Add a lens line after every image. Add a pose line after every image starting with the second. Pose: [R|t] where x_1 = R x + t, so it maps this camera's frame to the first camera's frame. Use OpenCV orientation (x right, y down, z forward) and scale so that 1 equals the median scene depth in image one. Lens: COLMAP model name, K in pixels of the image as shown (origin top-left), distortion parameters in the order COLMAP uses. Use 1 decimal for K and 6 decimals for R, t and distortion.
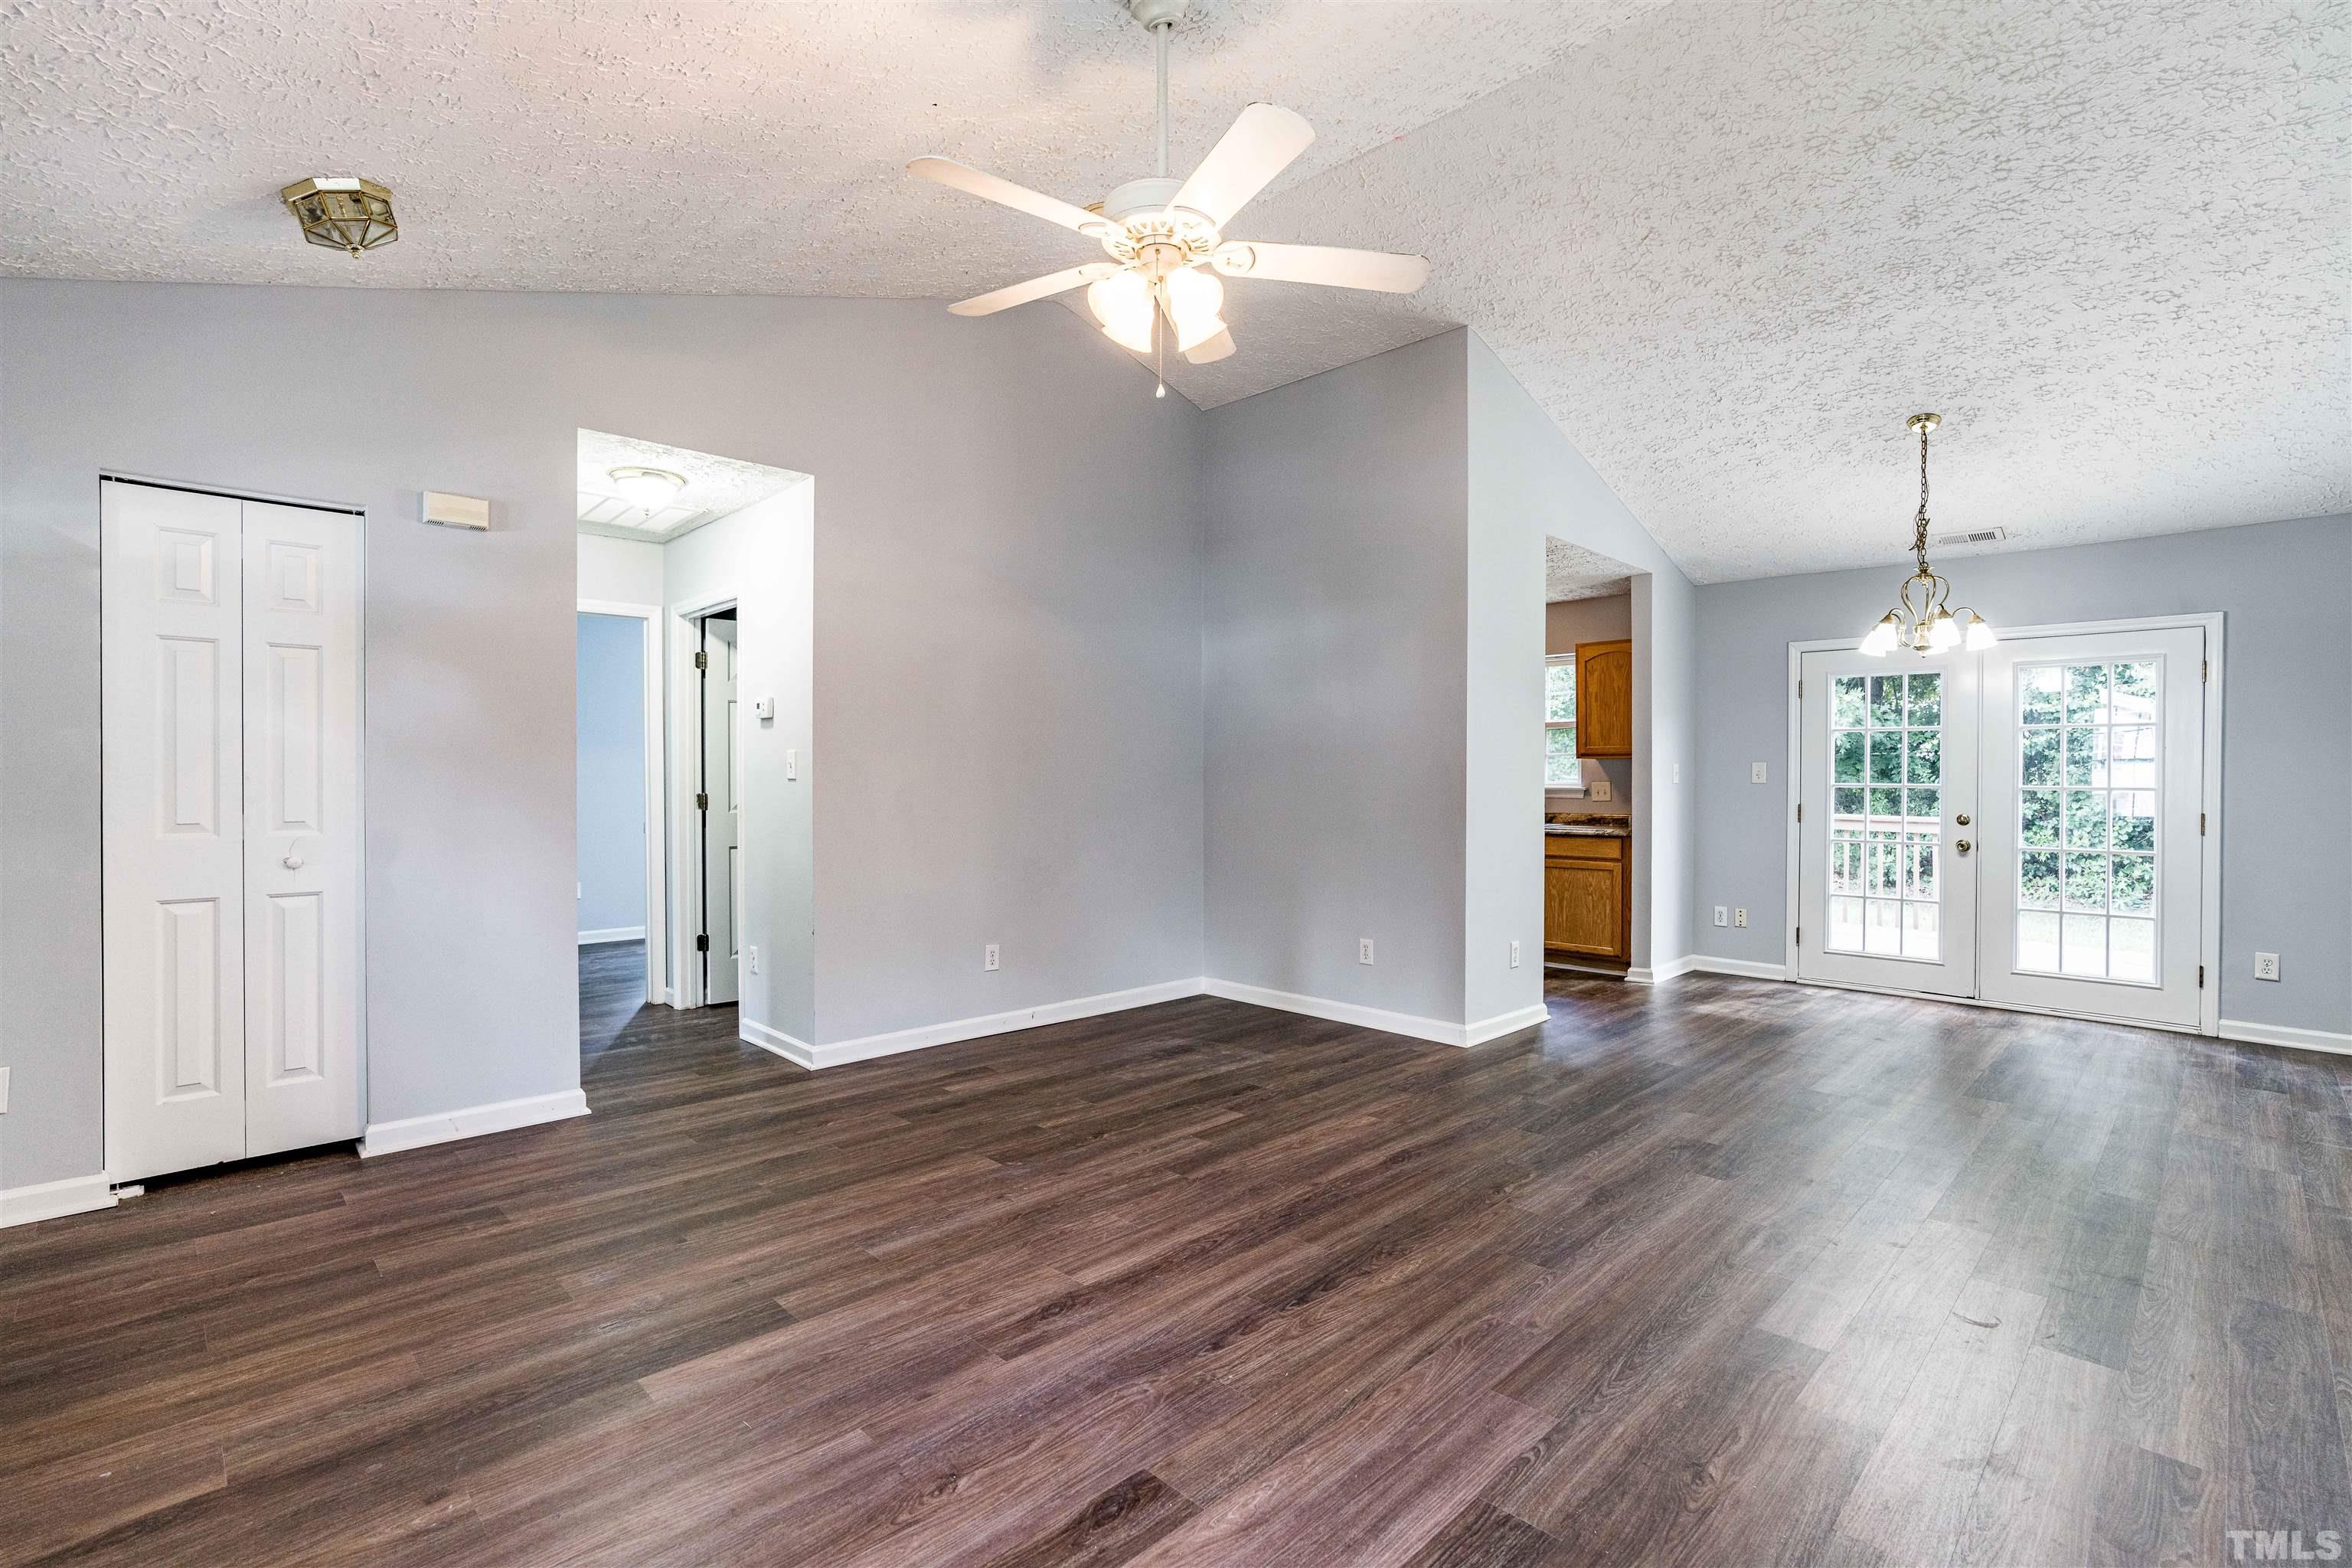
lens RADIAL K [[1073.0, 0, 1160.1], [0, 1073.0, 787.8], [0, 0, 1]] dist [-0.035866, 0.014818]
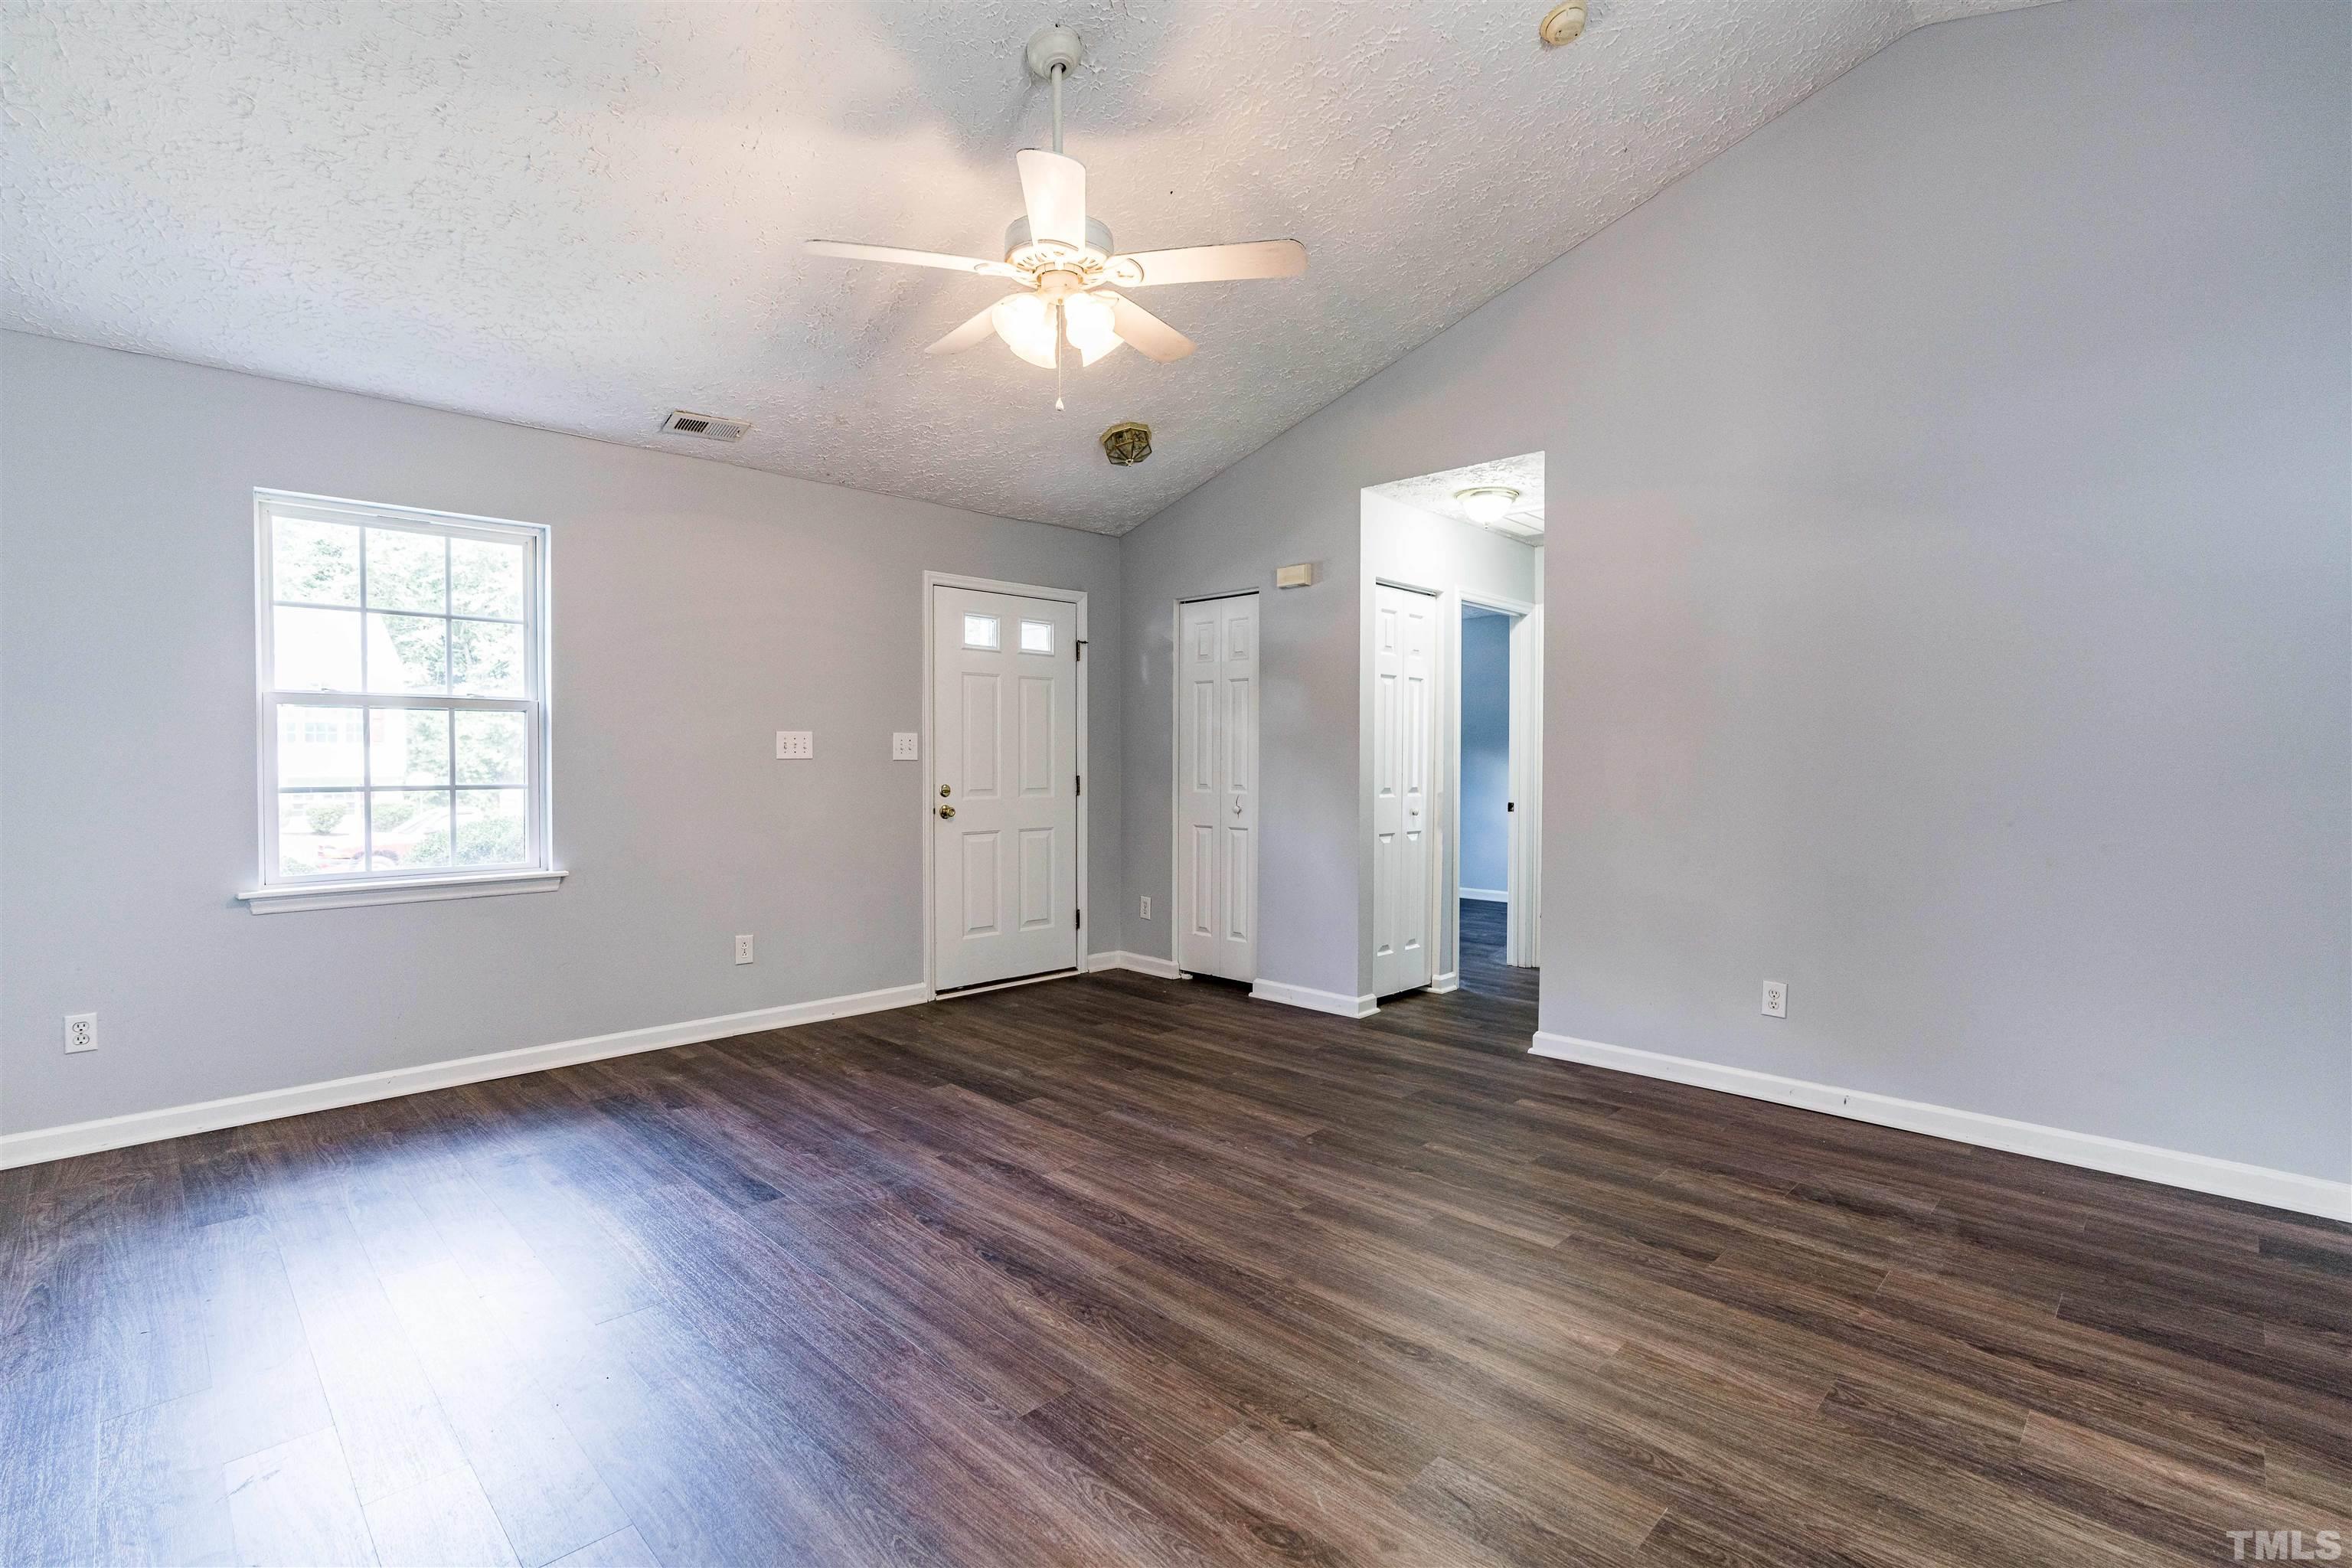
lens RADIAL K [[1073.0, 0, 1177.8], [0, 1073.0, 774.1], [0, 0, 1]] dist [-0.035866, 0.014818]
pose [[0.017311, 0.010859, -0.999791, 0.866113], [-0.011090, 0.999882, 0.010668, -0.002627], [0.999789, 0.010903, 0.017430, 0.857627]]
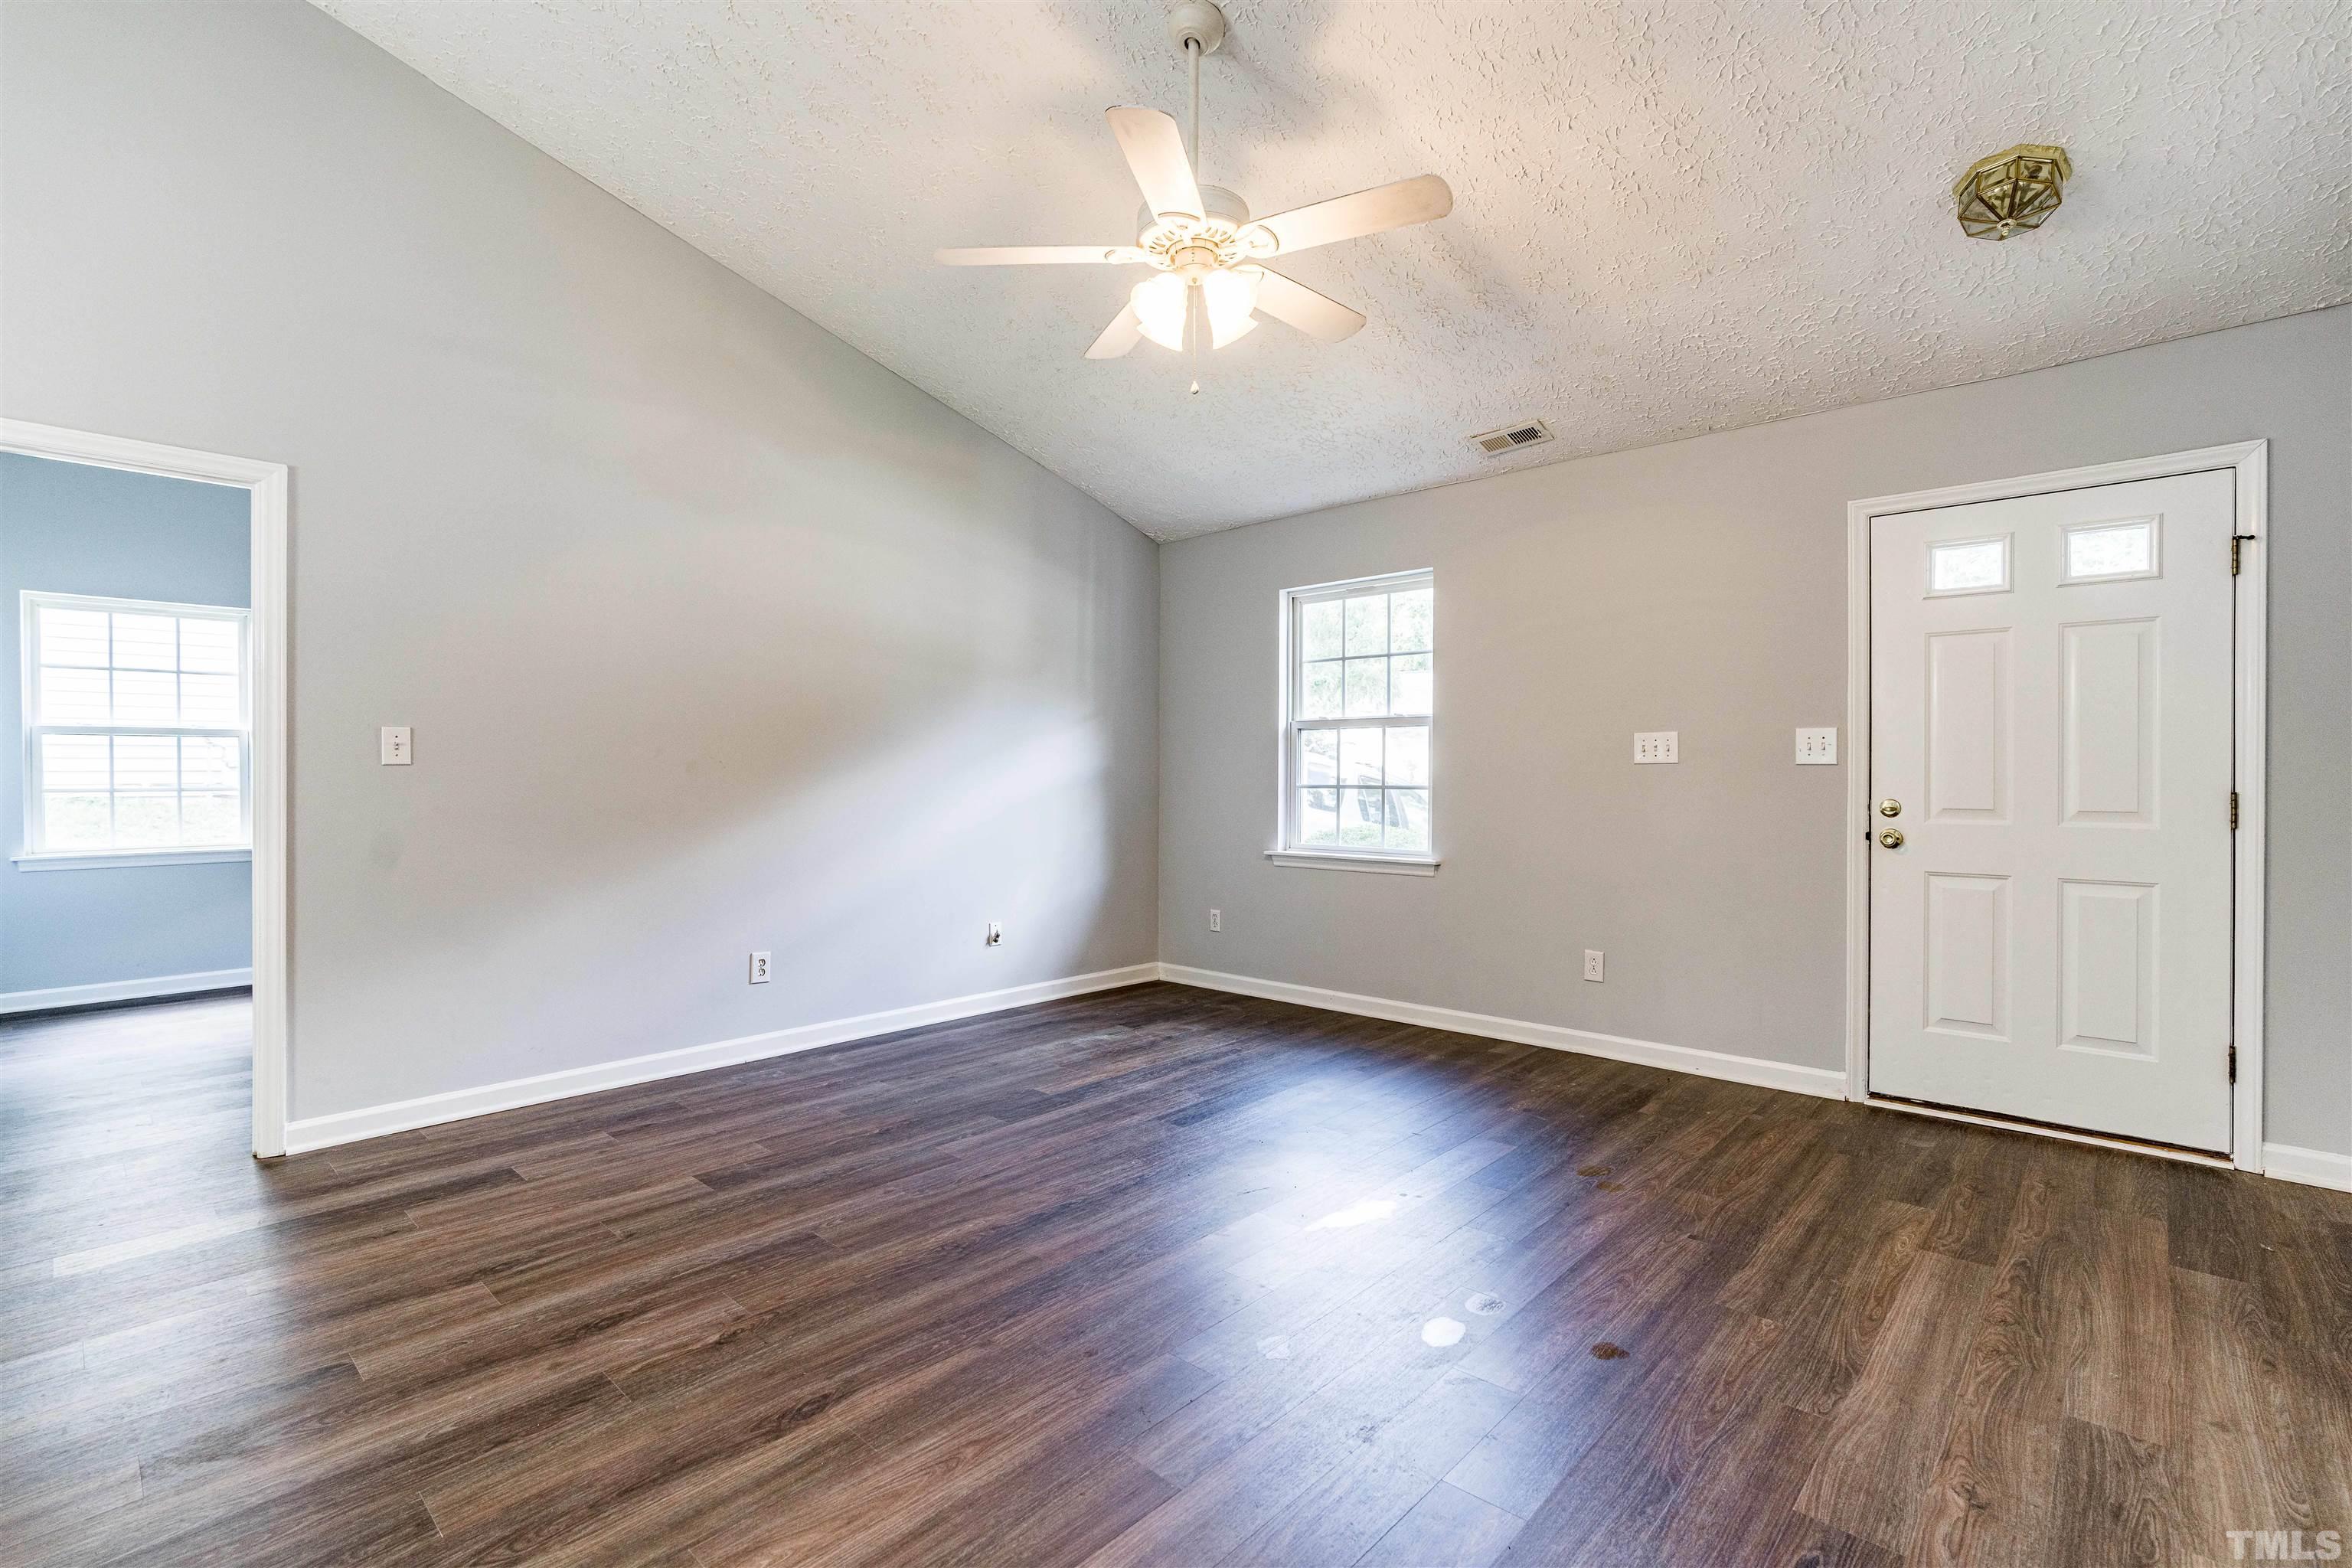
lens RADIAL K [[1073.0, 0, 1165.3], [0, 1073.0, 774.1], [0, 0, 1]] dist [-0.035866, 0.014818]
pose [[-0.998814, -0.004794, -0.048445, 0.062464], [-0.005294, 0.999934, 0.010200, 0.000834], [0.048393, 0.010444, -0.998774, 1.595708]]
